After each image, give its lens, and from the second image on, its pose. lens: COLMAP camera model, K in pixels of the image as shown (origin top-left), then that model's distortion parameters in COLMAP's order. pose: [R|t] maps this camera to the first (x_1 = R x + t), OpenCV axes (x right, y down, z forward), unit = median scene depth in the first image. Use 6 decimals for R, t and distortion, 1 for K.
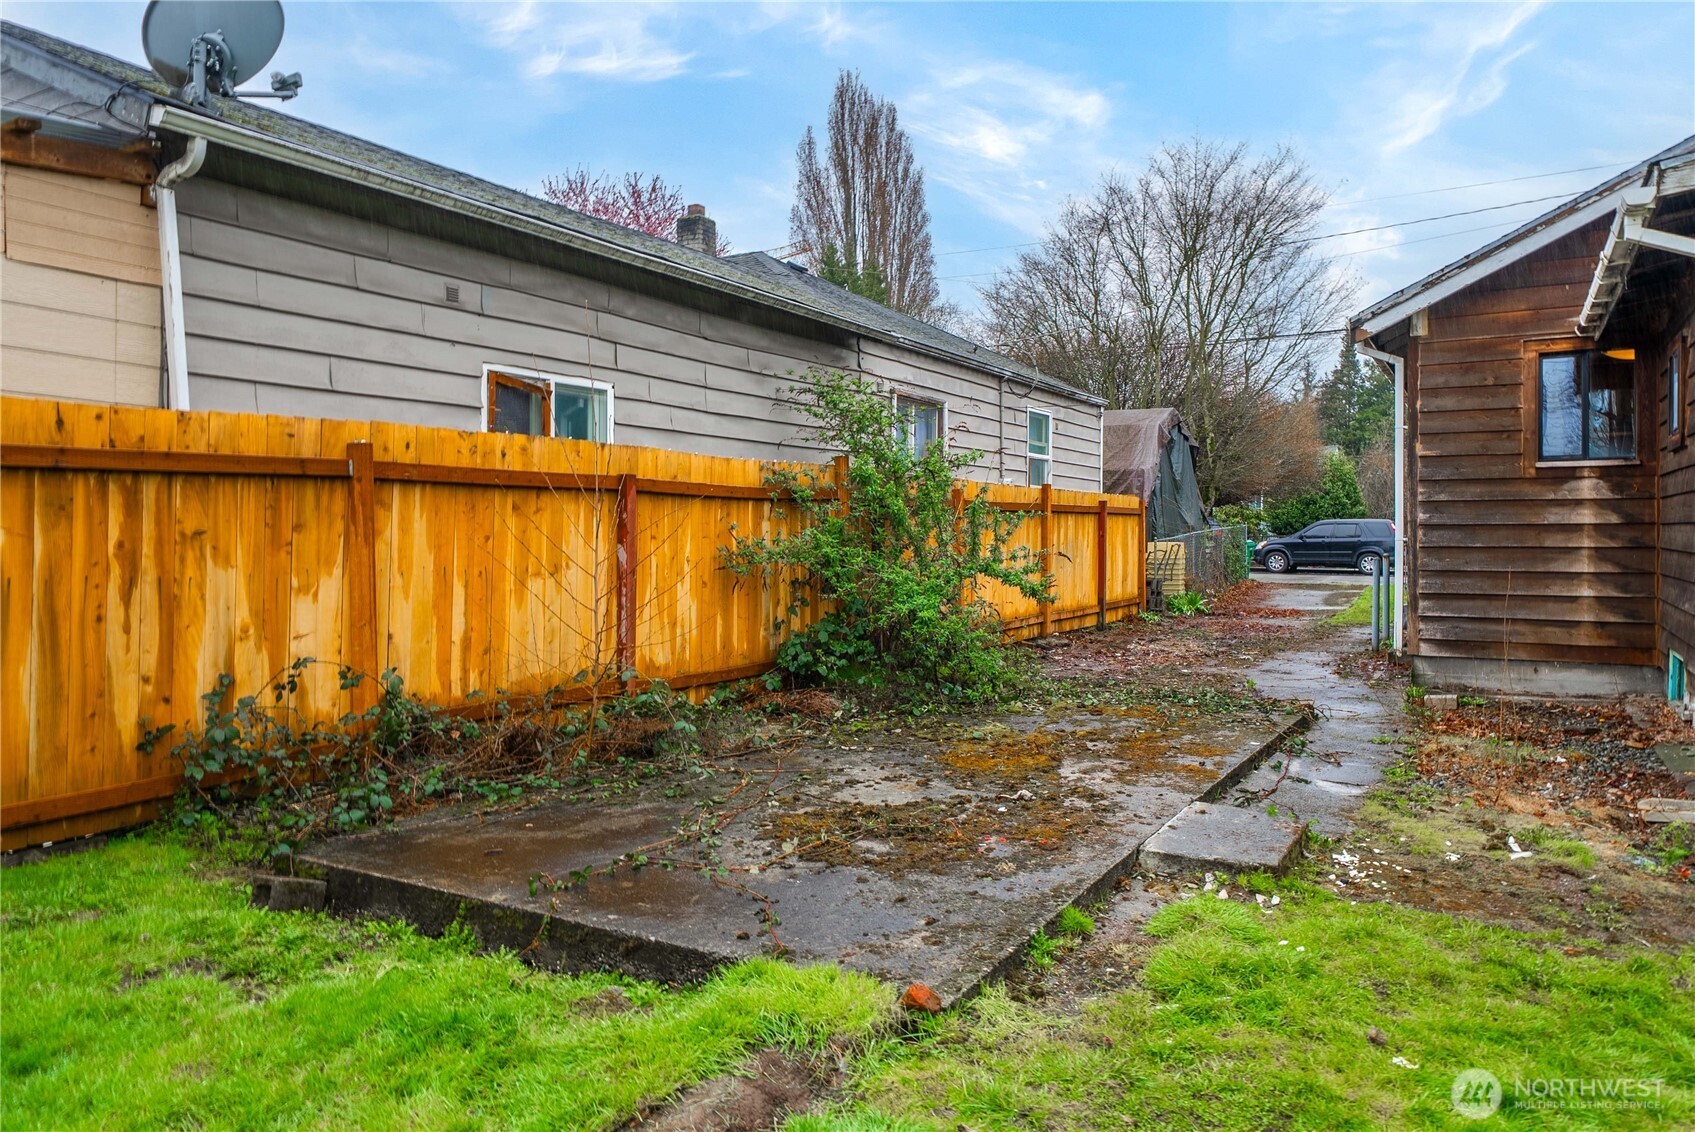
lens RADIAL K [[1146.3, 0, 845.1], [0, 1146.3, 551.9], [0, 0, 1]] dist [0.004554, 0.002012]
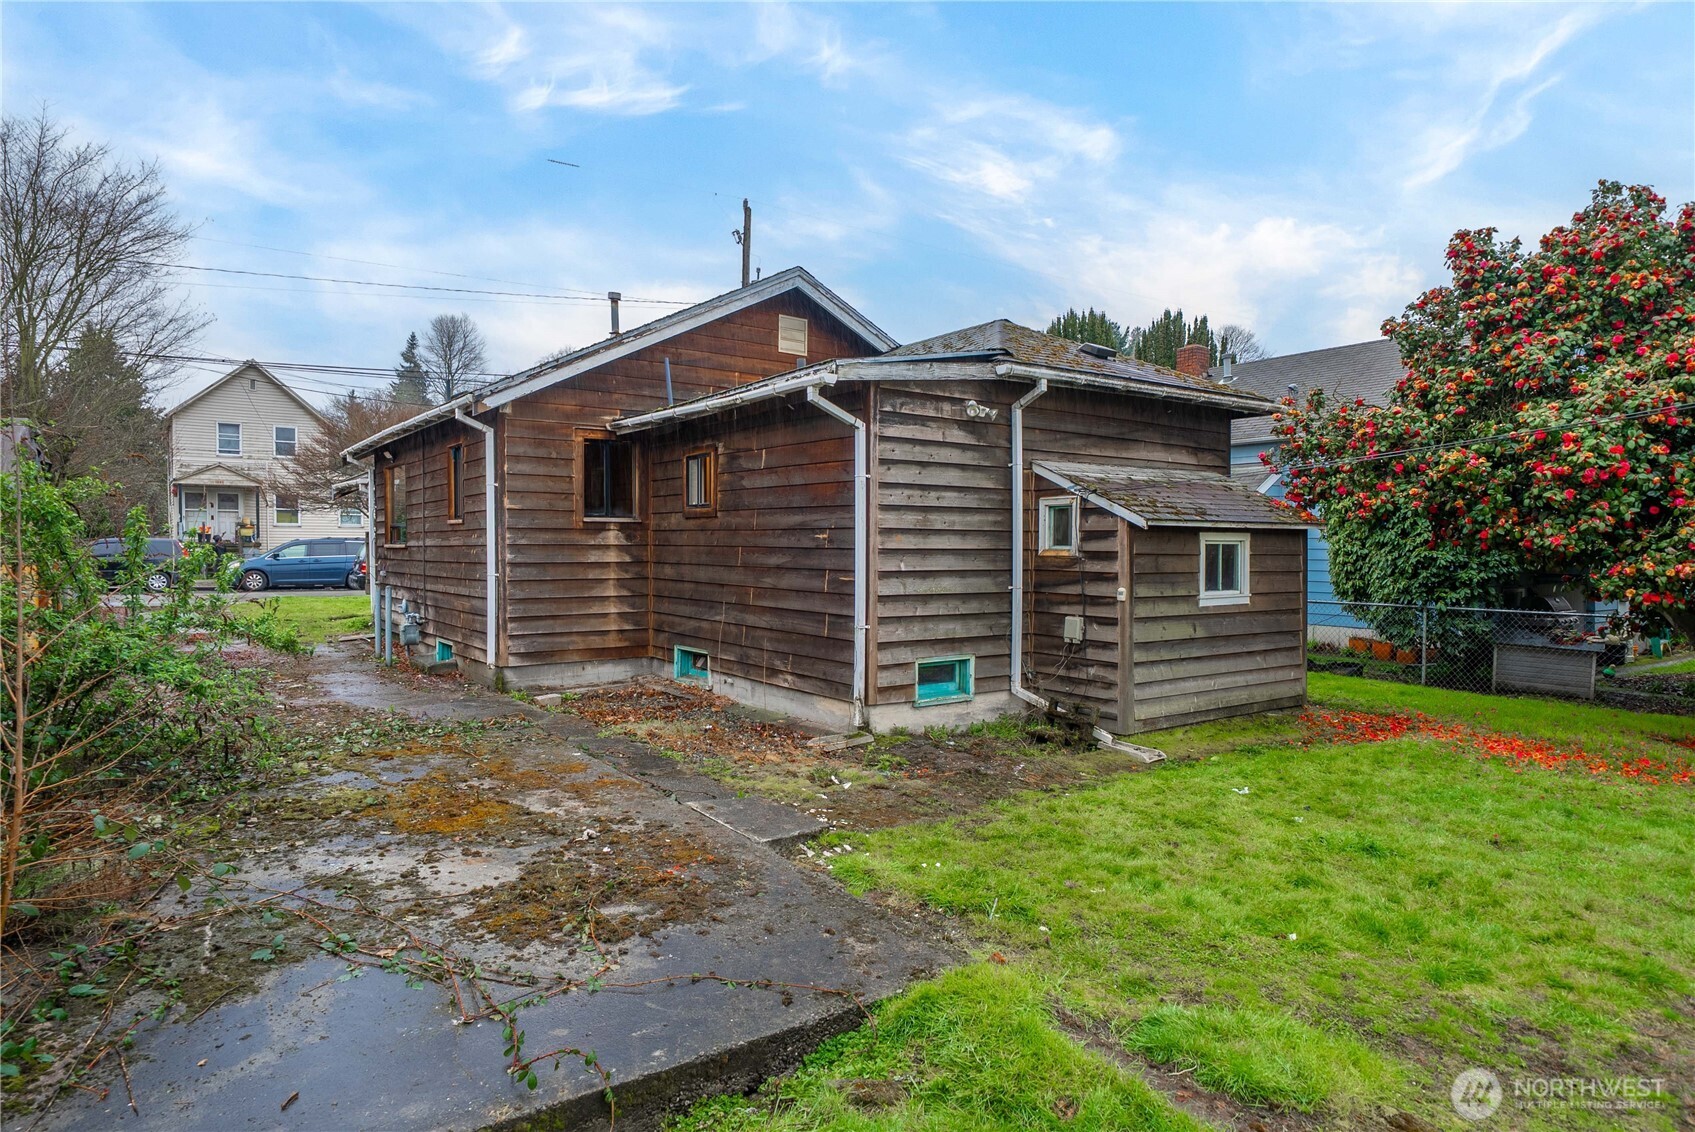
lens RADIAL K [[986.8, 0, 847.5], [0, 986.8, 566.0], [0, 0, 1]] dist [0.000139, 0.002069]
pose [[0.415917, -0.015392, 0.909273, -0.342003], [0.010404, 0.999872, 0.012166, -0.030721], [-0.909343, 0.004400, 0.416023, 0.217000]]
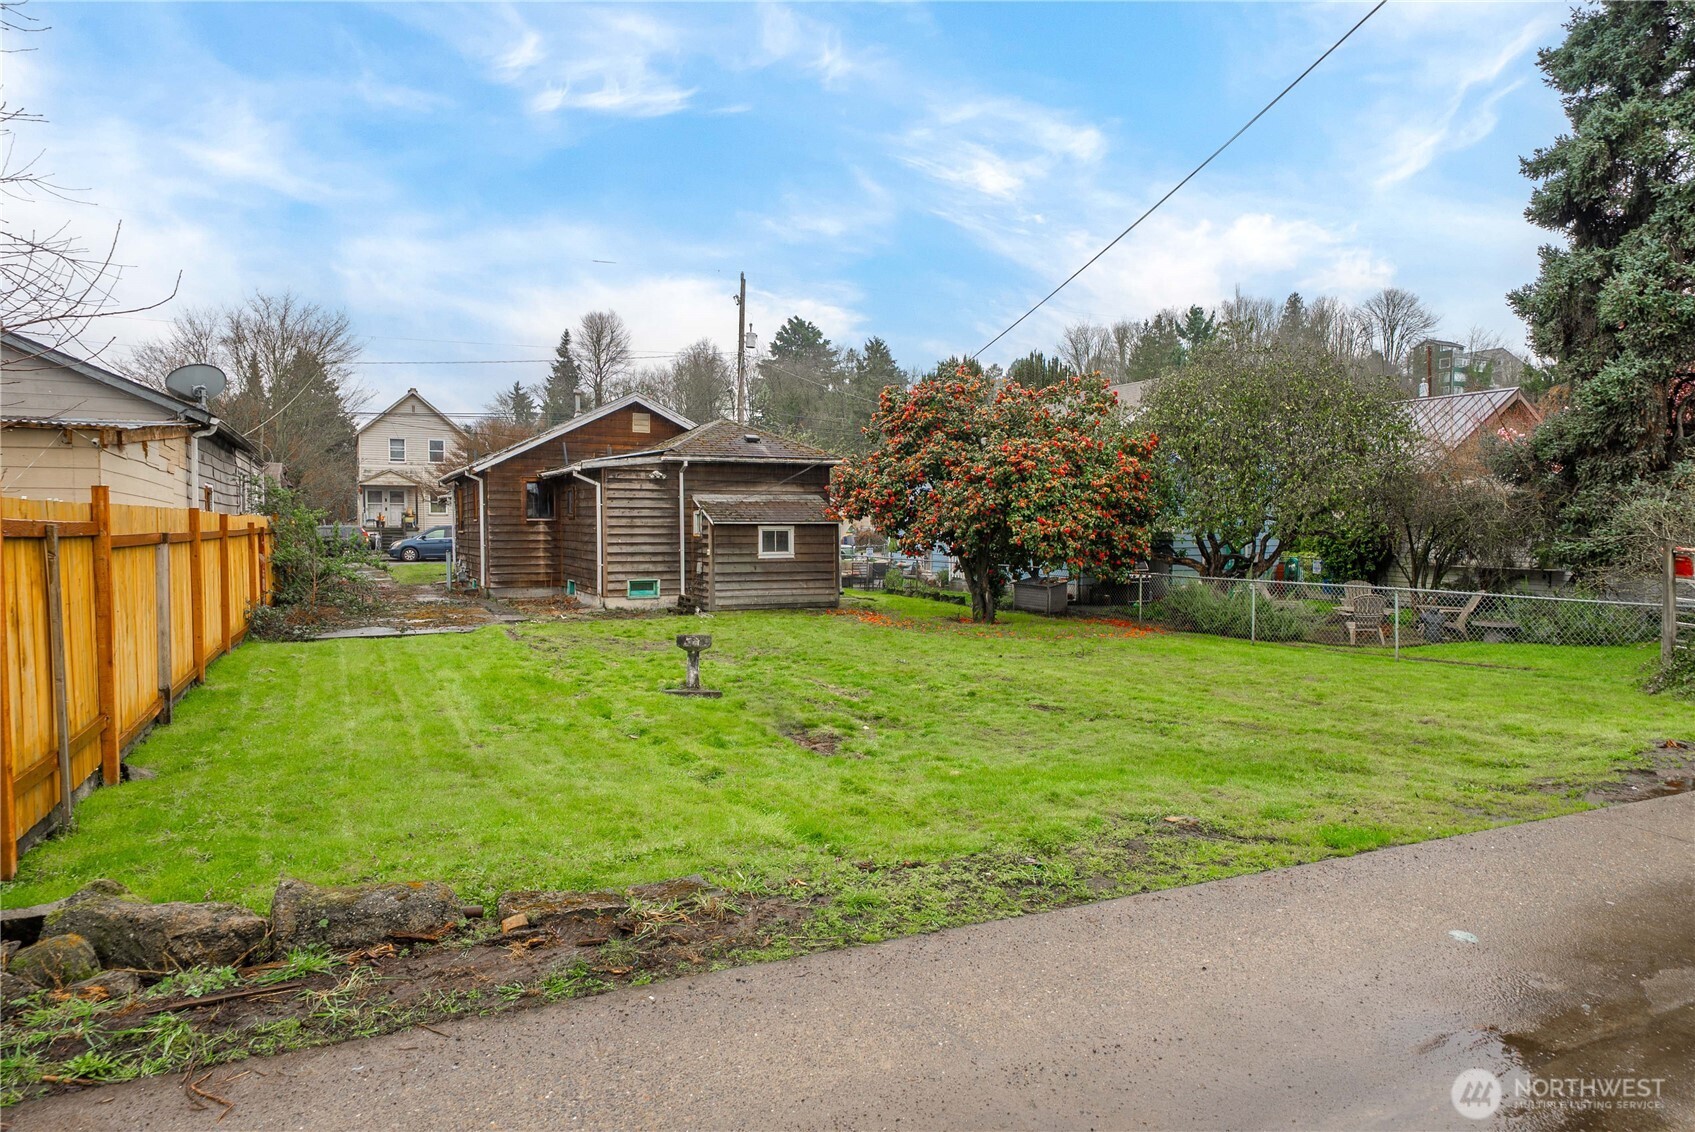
lens RADIAL K [[1023.7, 0, 847.5], [0, 1023.7, 566.0], [0, 0, 1]] dist [-0.002181, -0.000977]
pose [[0.555829, -0.031551, 0.830697, -1.104505], [0.013331, 0.999489, 0.029042, -0.022589], [-0.831189, -0.005068, 0.555966, -1.120865]]
